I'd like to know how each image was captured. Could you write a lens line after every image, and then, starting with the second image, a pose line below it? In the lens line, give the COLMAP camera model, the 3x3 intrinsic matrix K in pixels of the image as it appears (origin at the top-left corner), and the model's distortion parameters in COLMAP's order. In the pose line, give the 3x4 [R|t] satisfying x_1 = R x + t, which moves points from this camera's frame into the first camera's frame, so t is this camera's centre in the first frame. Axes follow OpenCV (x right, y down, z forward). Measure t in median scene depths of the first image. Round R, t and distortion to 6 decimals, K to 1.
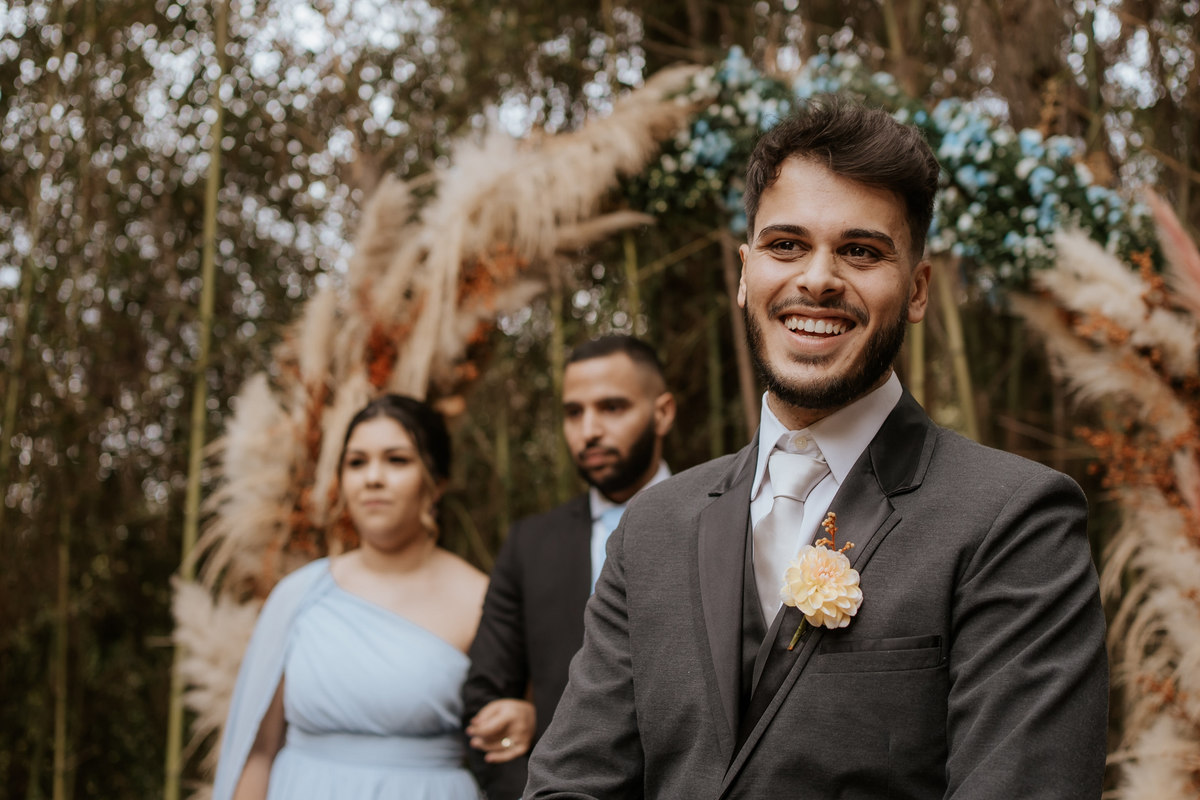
lens RADIAL K [[1846.9, 0, 596.0], [0, 1846.9, 453.1], [0, 0, 1]] dist [0.002997, 0.000000]
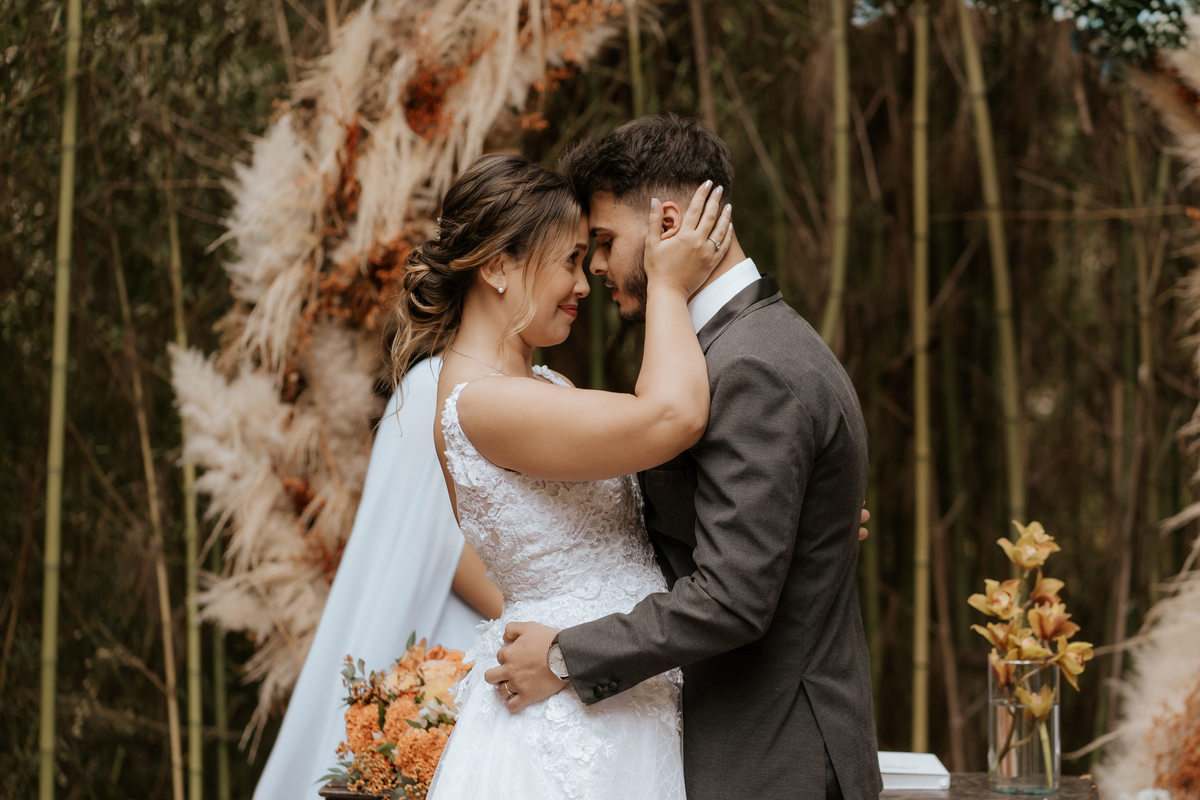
lens RADIAL K [[2884.8, 0, 601.1], [0, 2884.8, 402.9], [0, 0, 1]] dist [-0.023064, 0.000000]
pose [[0.968797, -0.000612, 0.247854, -0.423165], [-0.028953, 0.992871, 0.115621, -0.078374], [-0.246158, -0.119190, 0.961873, -0.416680]]
